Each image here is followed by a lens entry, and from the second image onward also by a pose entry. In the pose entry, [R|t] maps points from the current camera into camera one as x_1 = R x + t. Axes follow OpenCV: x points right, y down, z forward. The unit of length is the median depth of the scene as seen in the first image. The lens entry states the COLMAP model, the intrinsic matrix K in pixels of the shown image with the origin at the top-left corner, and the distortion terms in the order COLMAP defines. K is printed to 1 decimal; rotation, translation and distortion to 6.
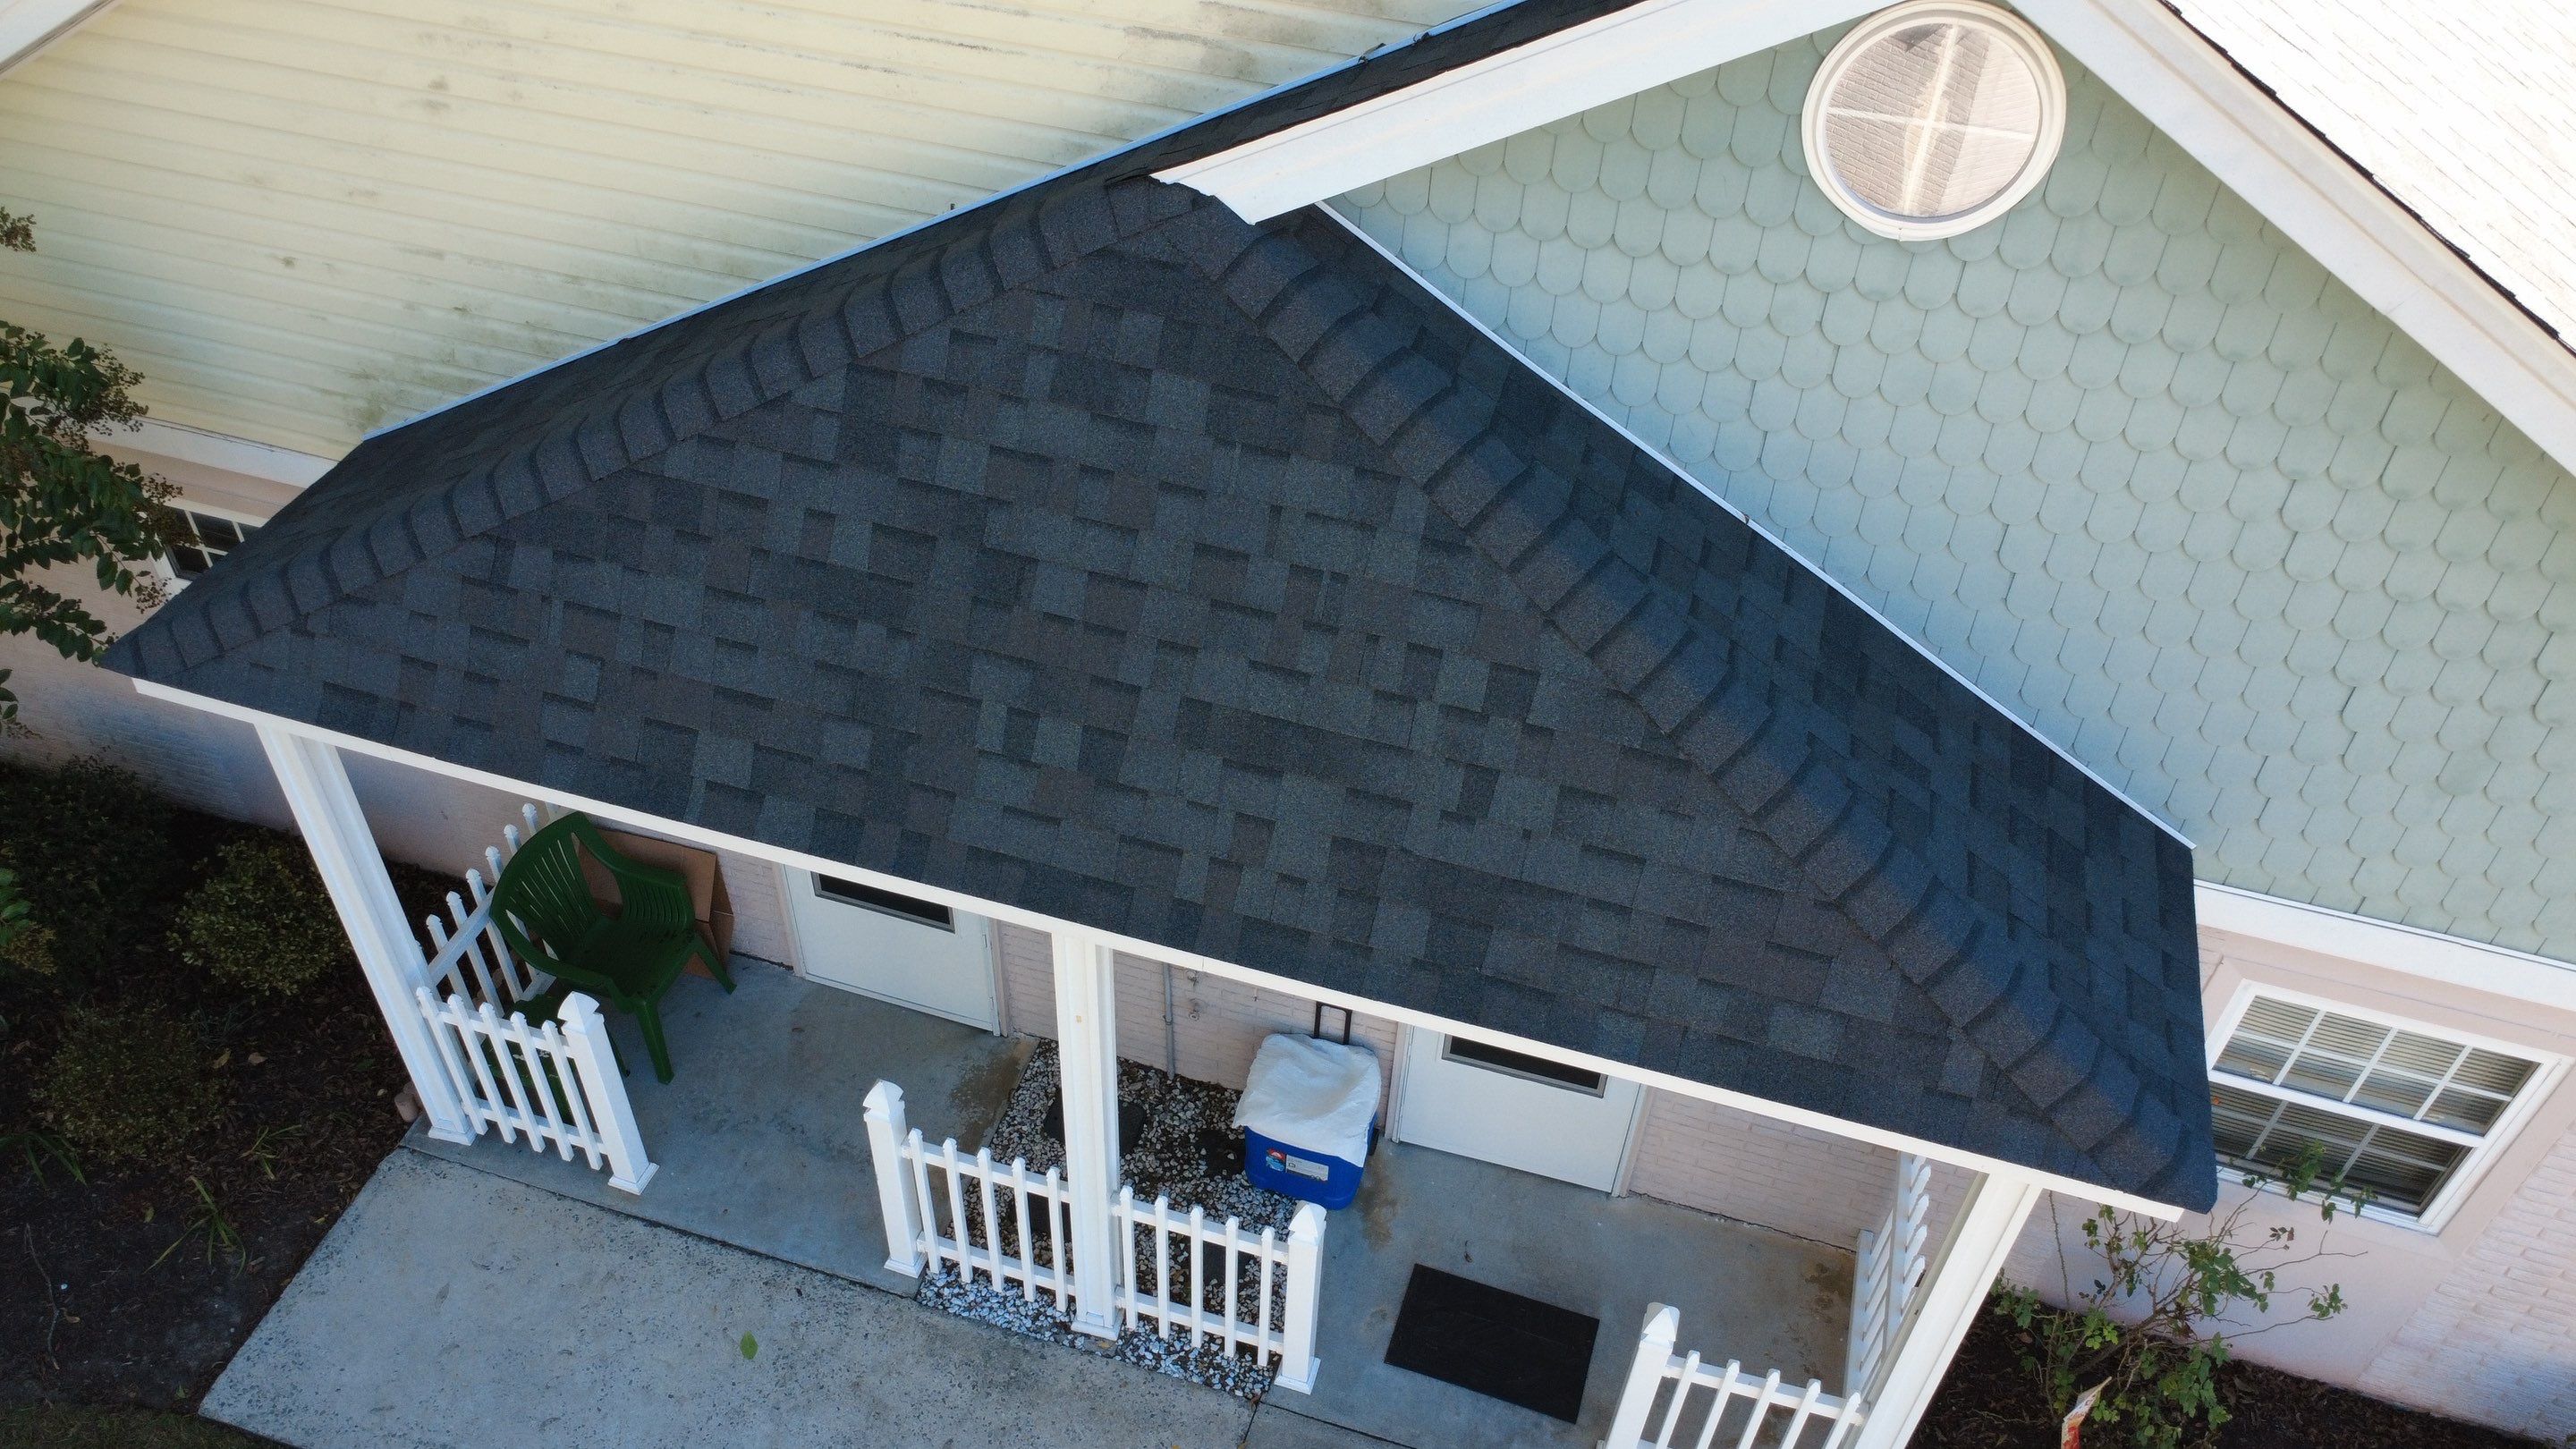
lens RADIAL K [[1926.0, 0, 1288.0], [0, 1926.0, 724.5], [0, 0, 1]] dist [0.004664, 0.003682]
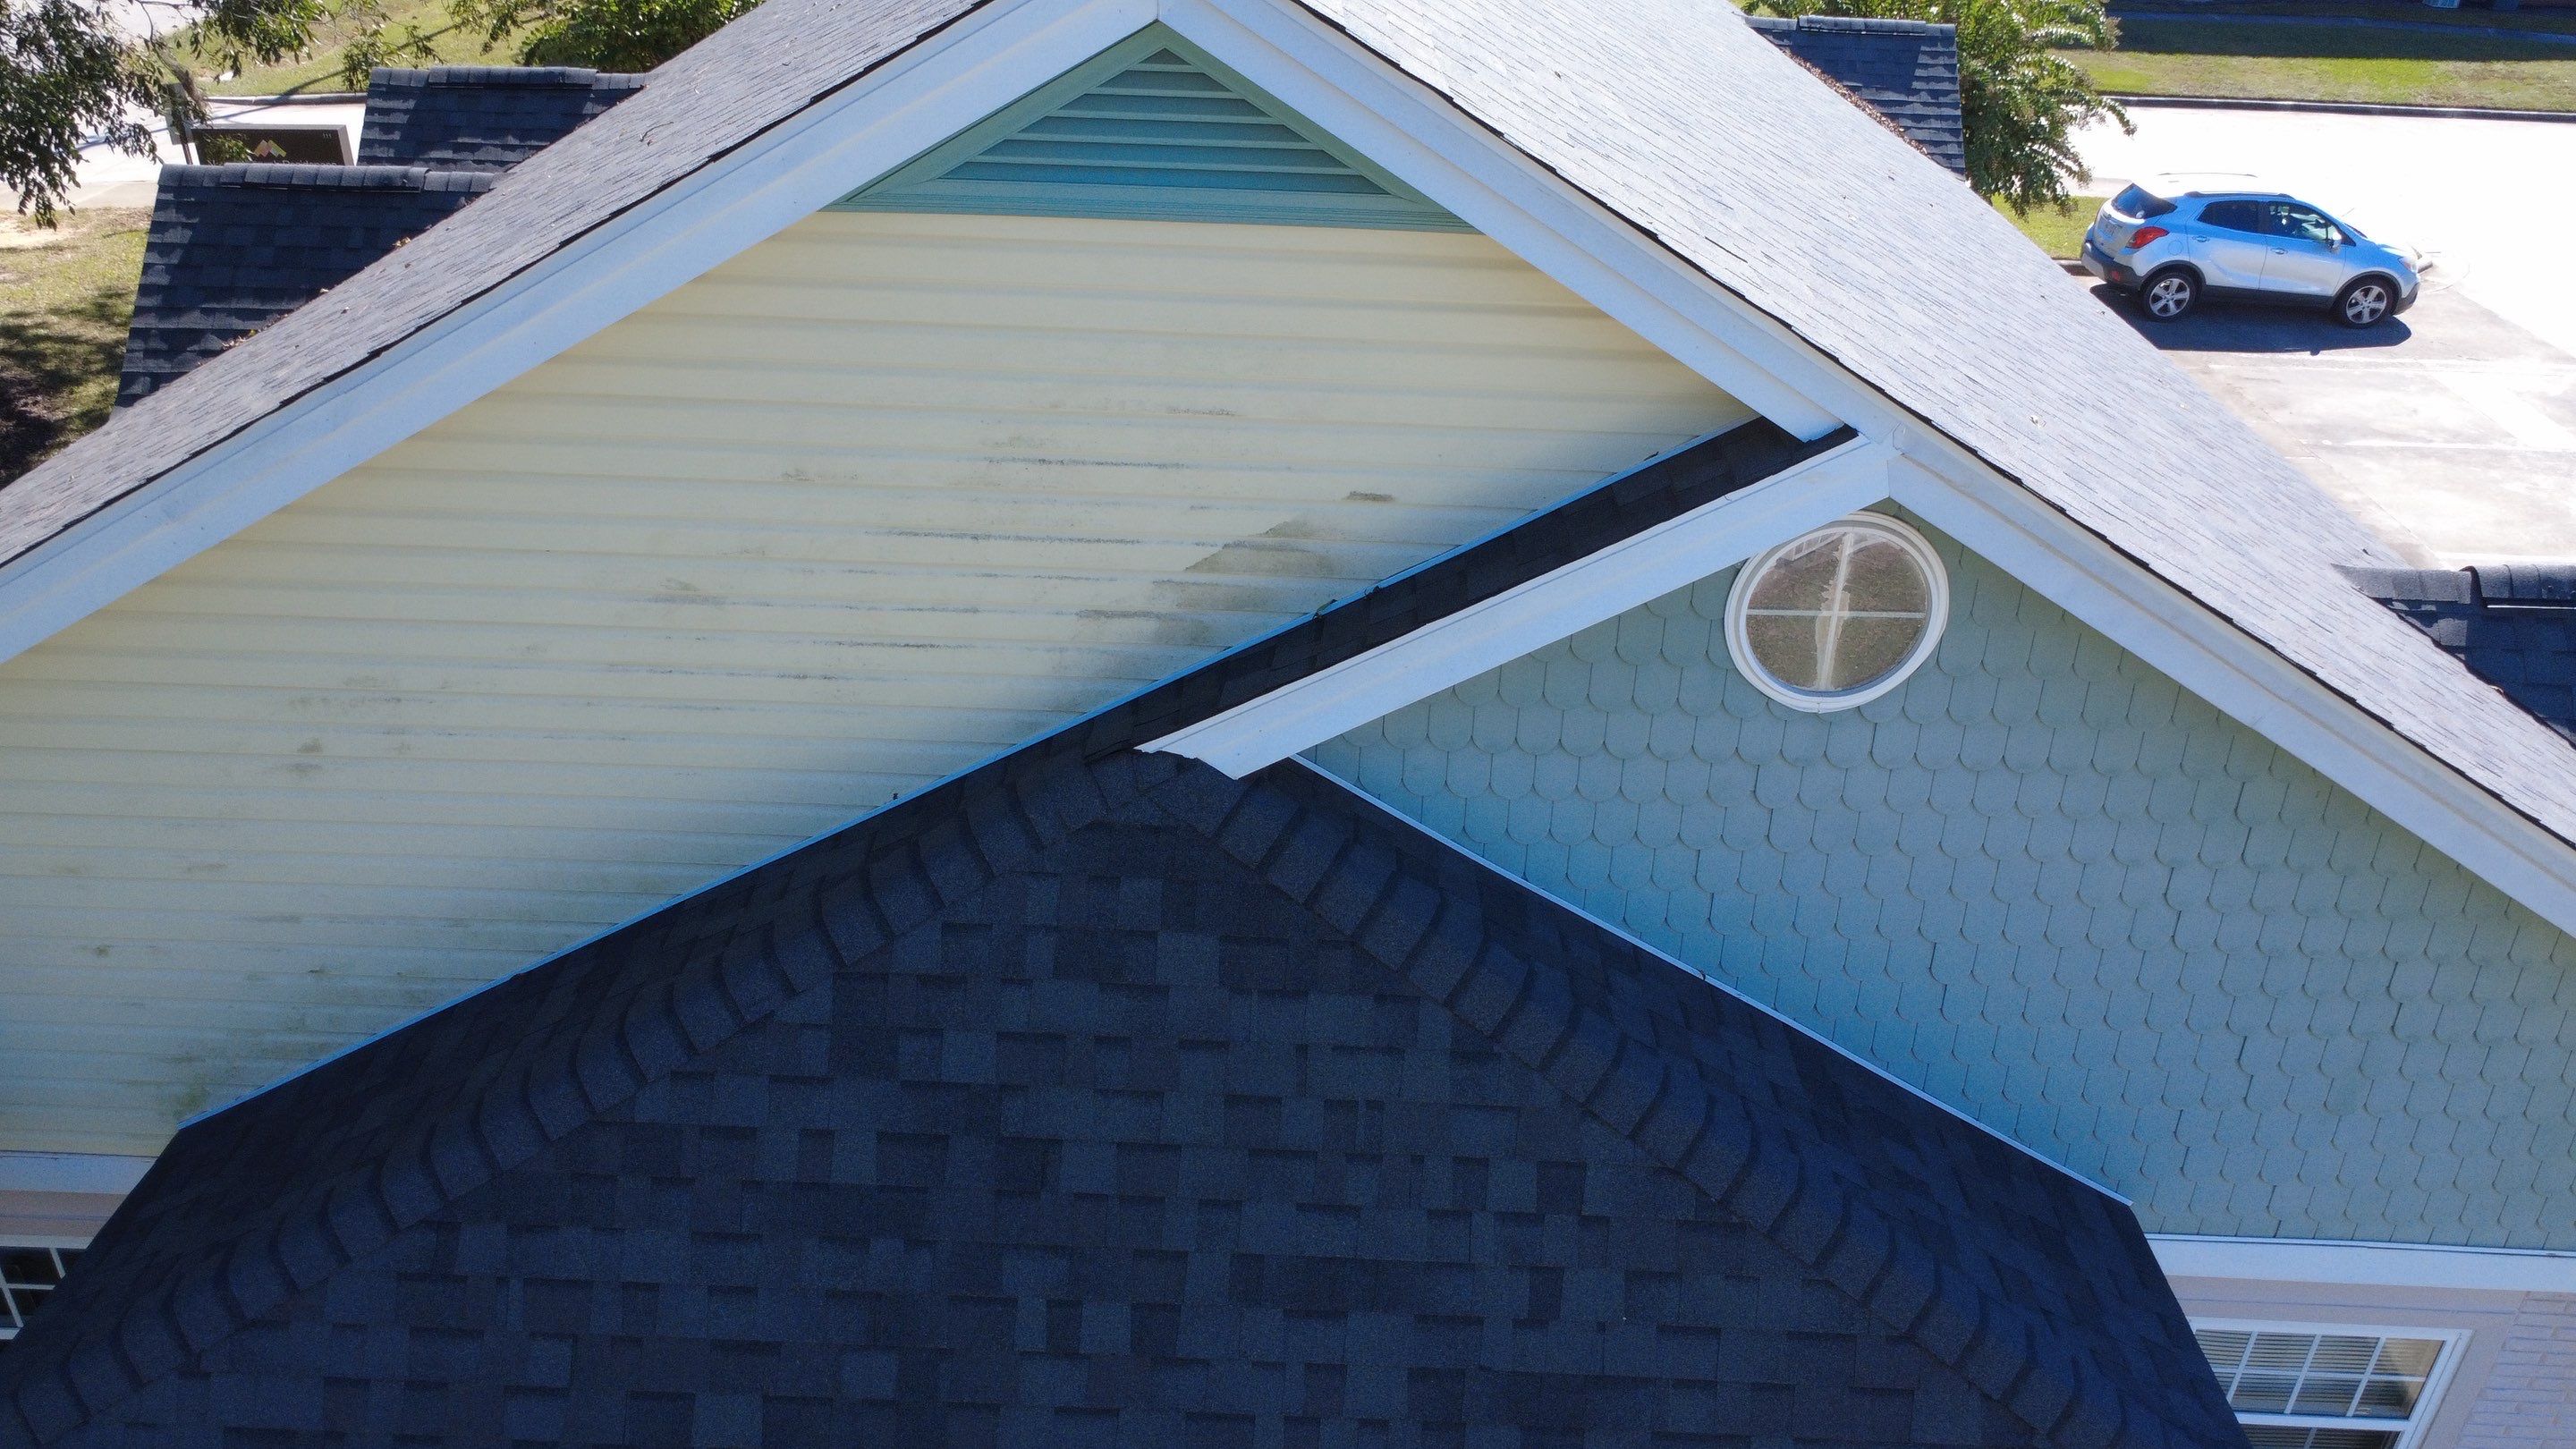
lens RADIAL K [[1926.0, 0, 1288.0], [0, 1926.0, 724.5], [0, 0, 1]] dist [0.004664, 0.003682]
pose [[0.963908, -0.136682, 0.228472, -0.211524], [0.183354, 0.963016, -0.197437, -0.074065], [-0.193036, 0.232202, 0.953320, 0.001527]]
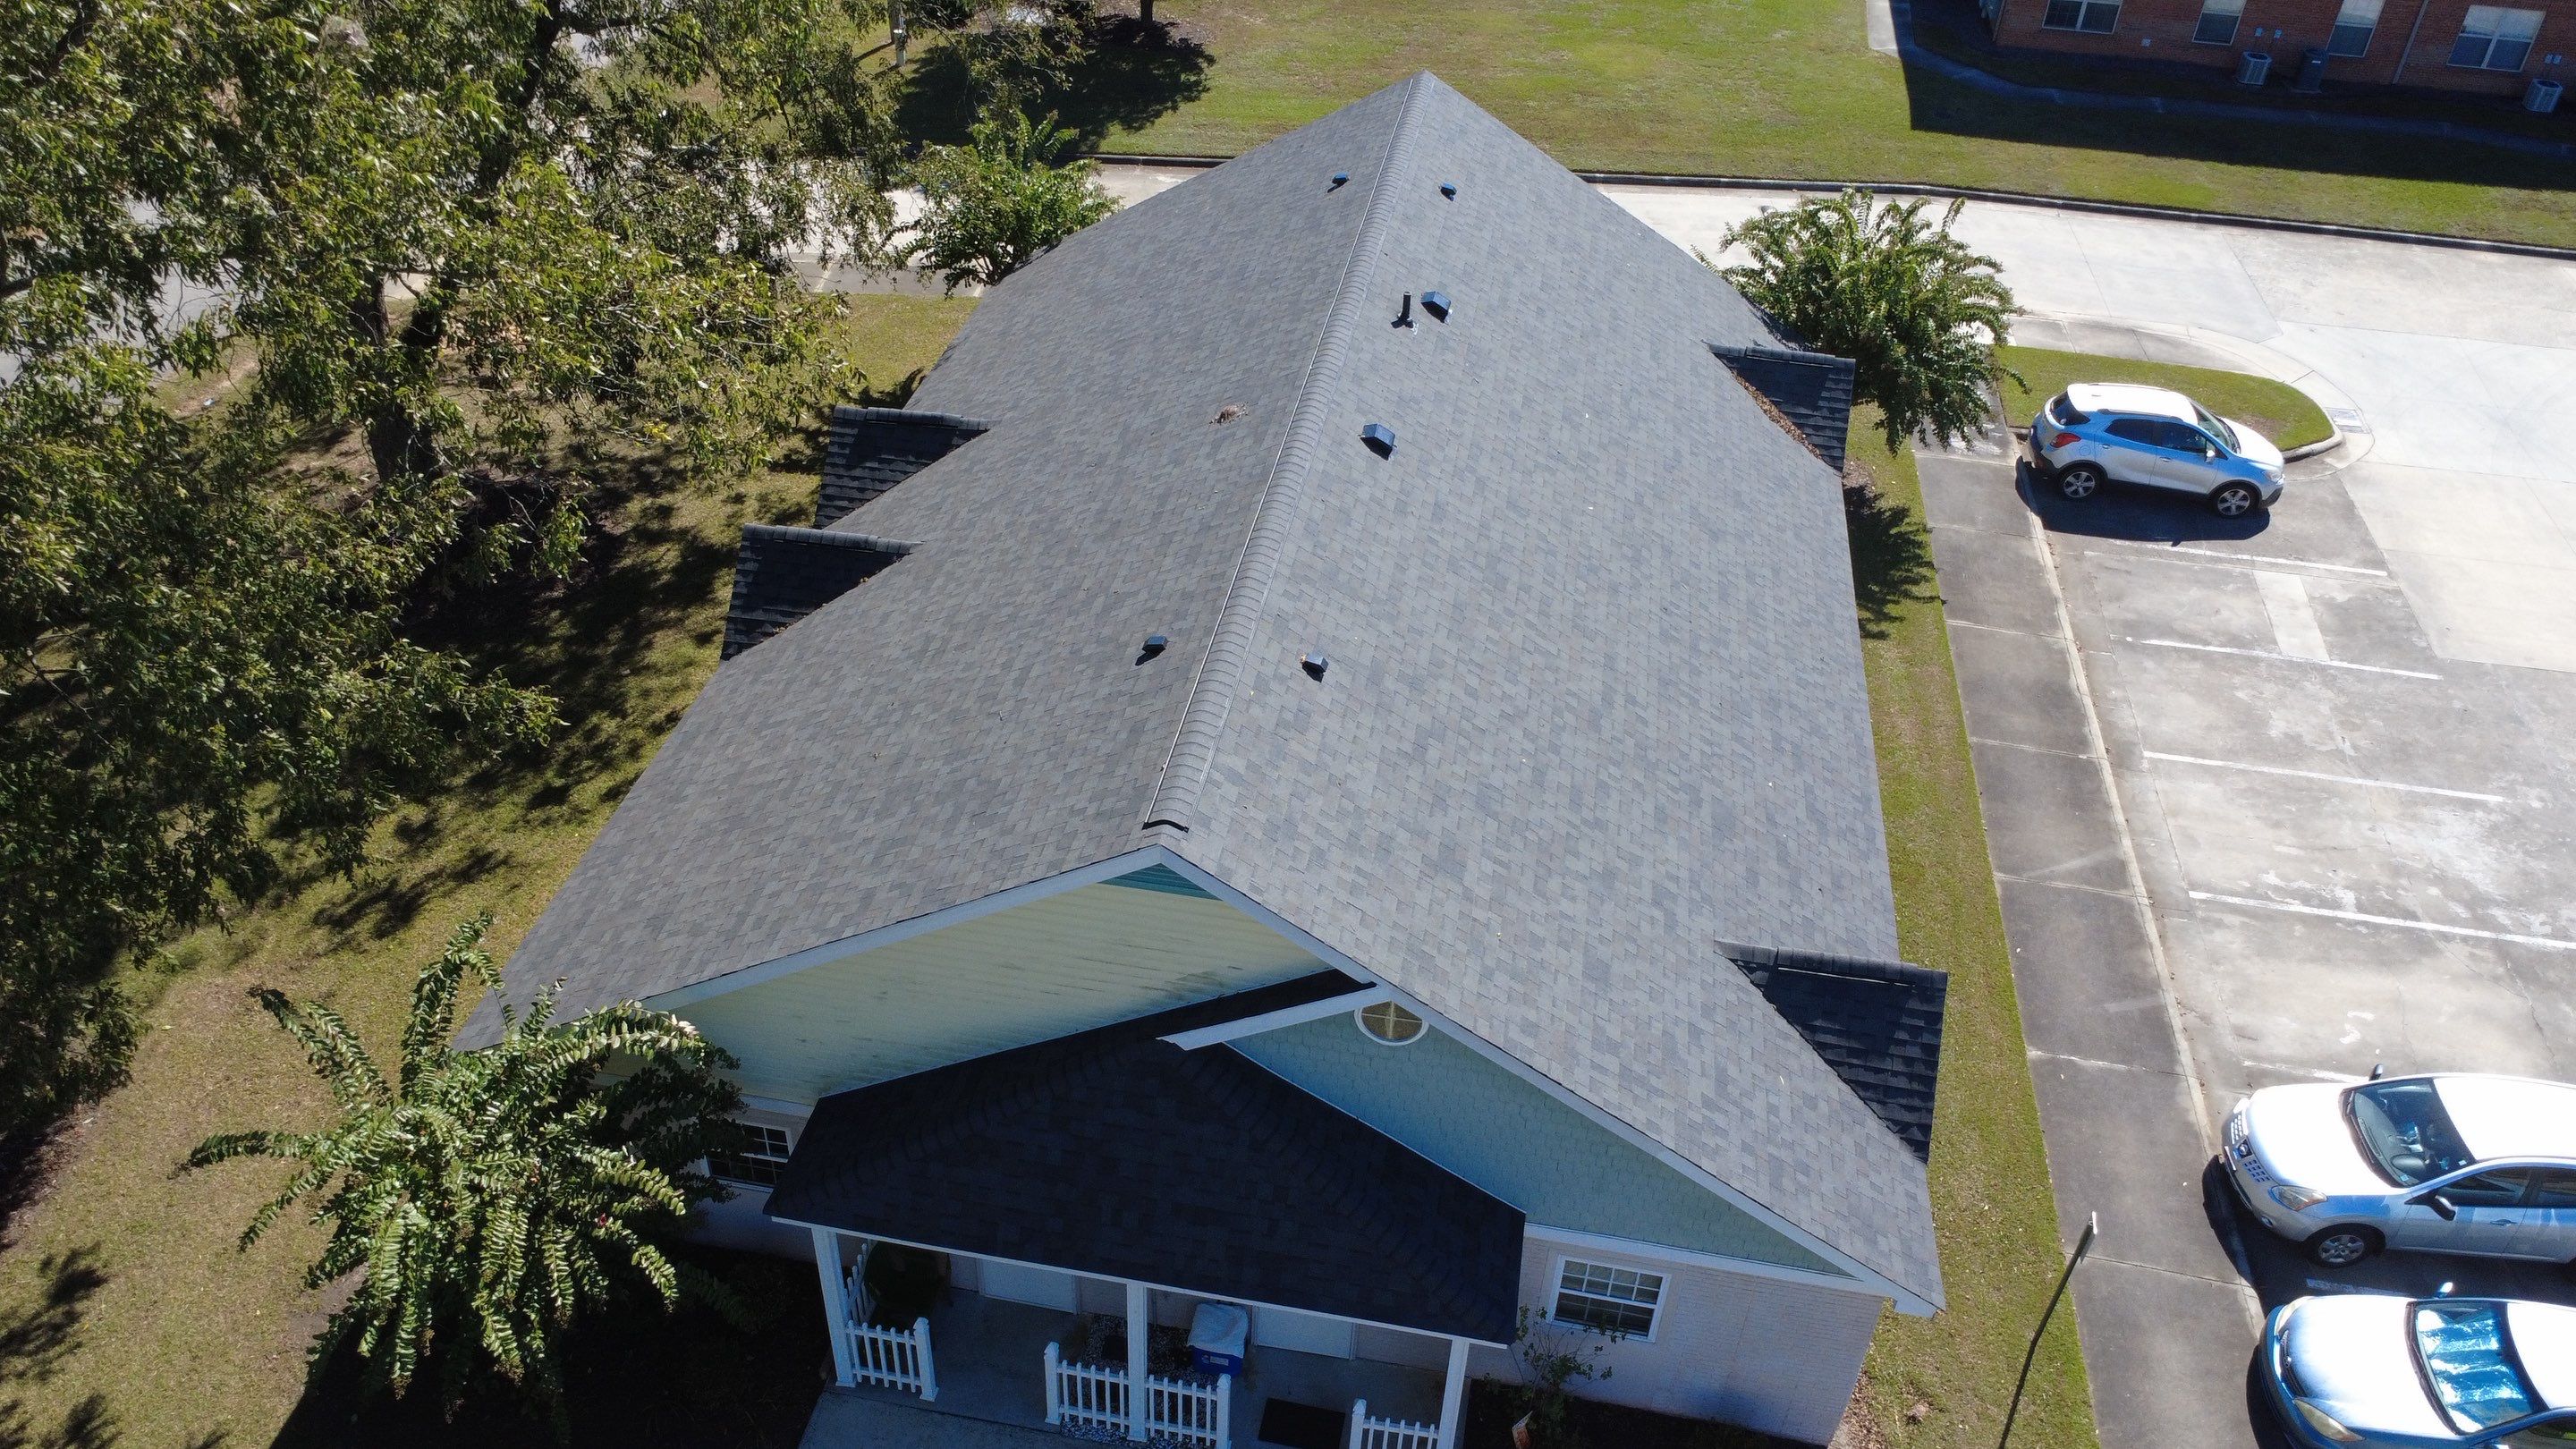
lens RADIAL K [[1926.0, 0, 1288.0], [0, 1926.0, 724.5], [0, 0, 1]] dist [0.004664, 0.003682]
pose [[0.993335, -0.069252, 0.092139, -0.099861], [0.077813, 0.992638, -0.092816, -0.453323], [-0.085032, 0.099367, 0.991411, -2.027844]]
